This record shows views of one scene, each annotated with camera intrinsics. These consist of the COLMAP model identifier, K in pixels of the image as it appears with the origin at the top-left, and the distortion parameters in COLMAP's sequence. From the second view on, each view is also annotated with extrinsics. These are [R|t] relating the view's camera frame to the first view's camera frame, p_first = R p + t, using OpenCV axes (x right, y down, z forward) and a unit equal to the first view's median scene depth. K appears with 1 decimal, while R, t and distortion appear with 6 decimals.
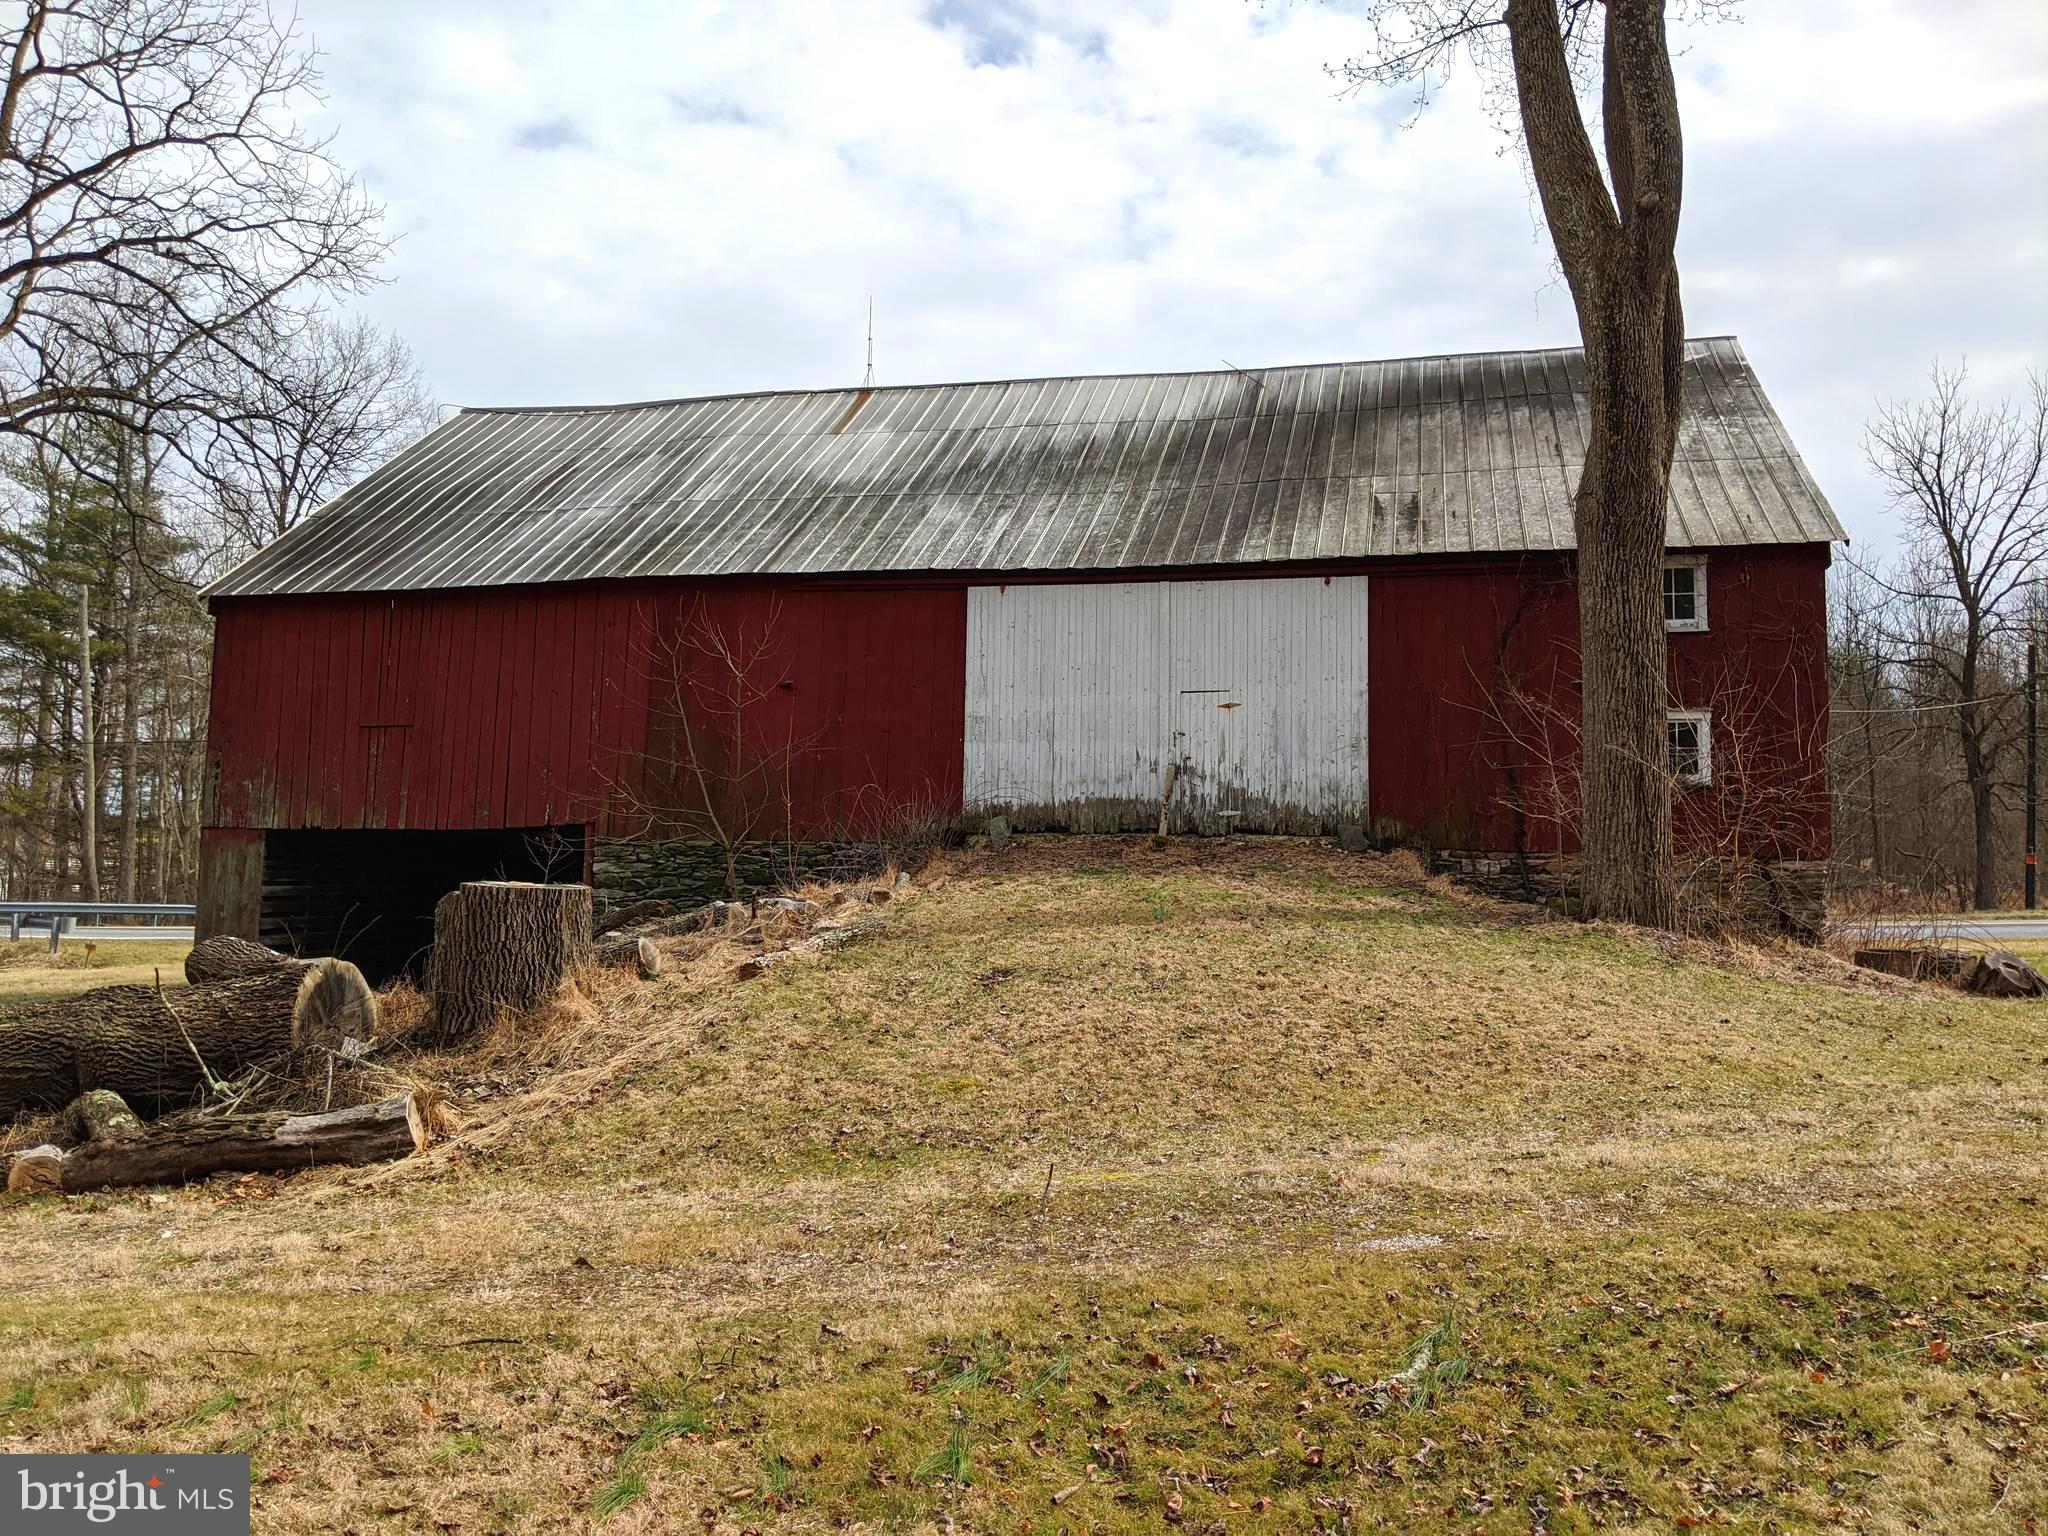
lens RADIAL K [[1570.0, 0, 1024.0], [0, 1570.0, 768.0], [0, 0, 1]] dist [0.135525, -0.252590]
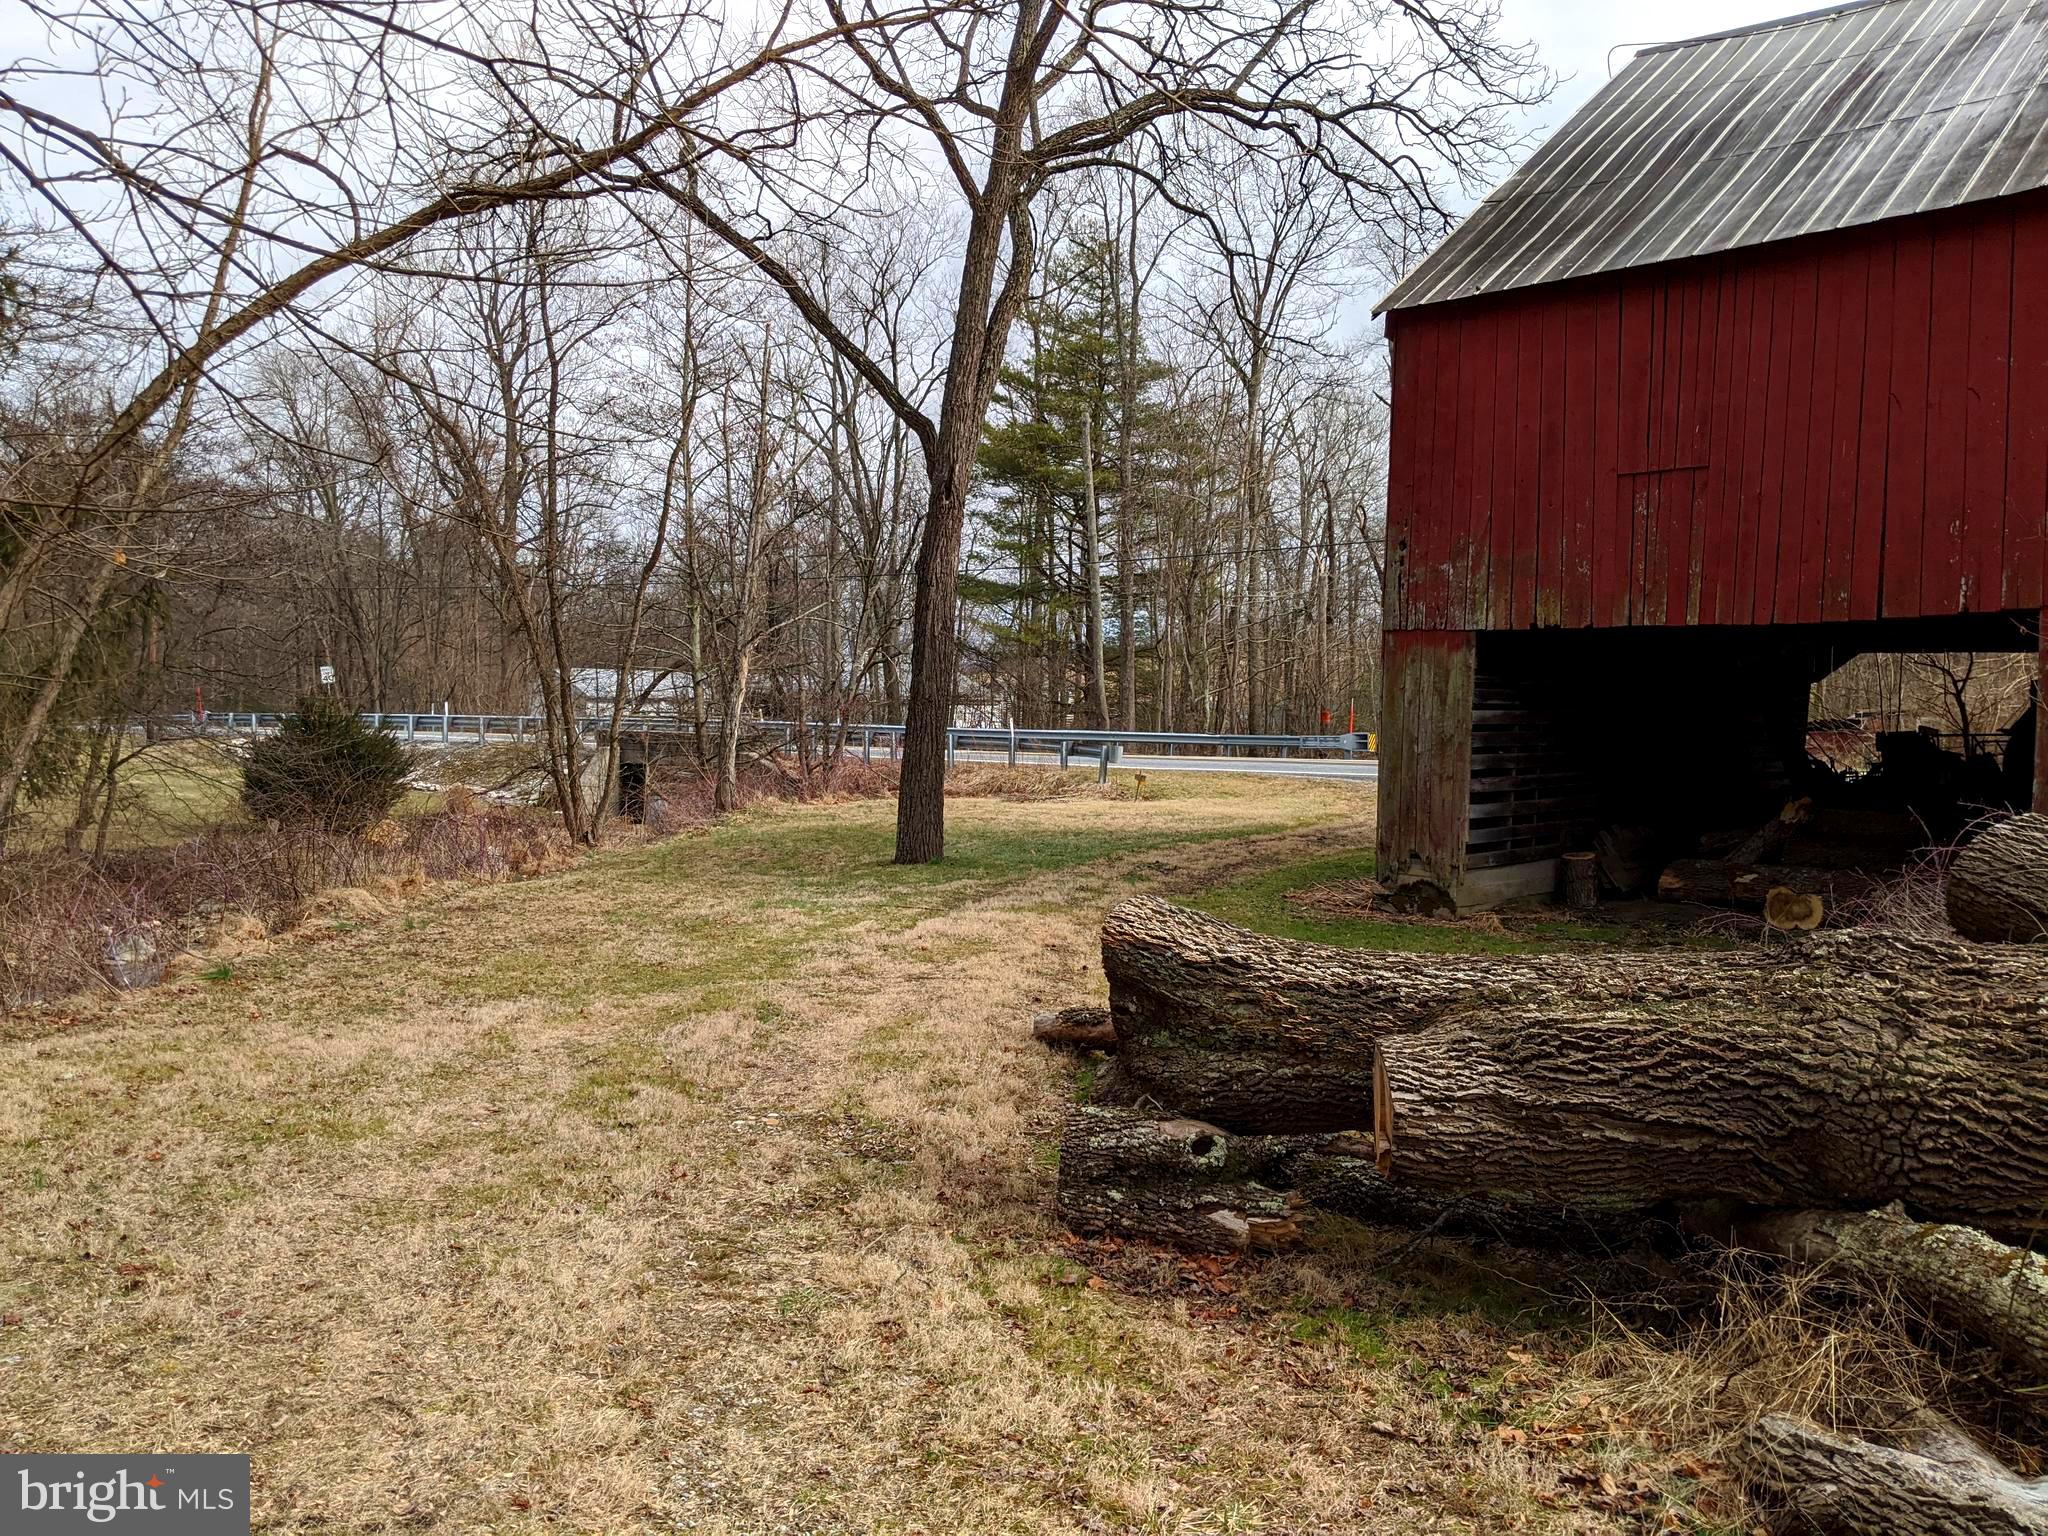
lens RADIAL K [[1570.0, 0, 1024.0], [0, 1570.0, 768.0], [0, 0, 1]] dist [0.135525, -0.252590]
pose [[0.860862, 0.028171, -0.508058, -0.219603], [0.024012, 0.995105, 0.095862, 0.020235], [0.508272, -0.094723, 0.855971, 0.219003]]
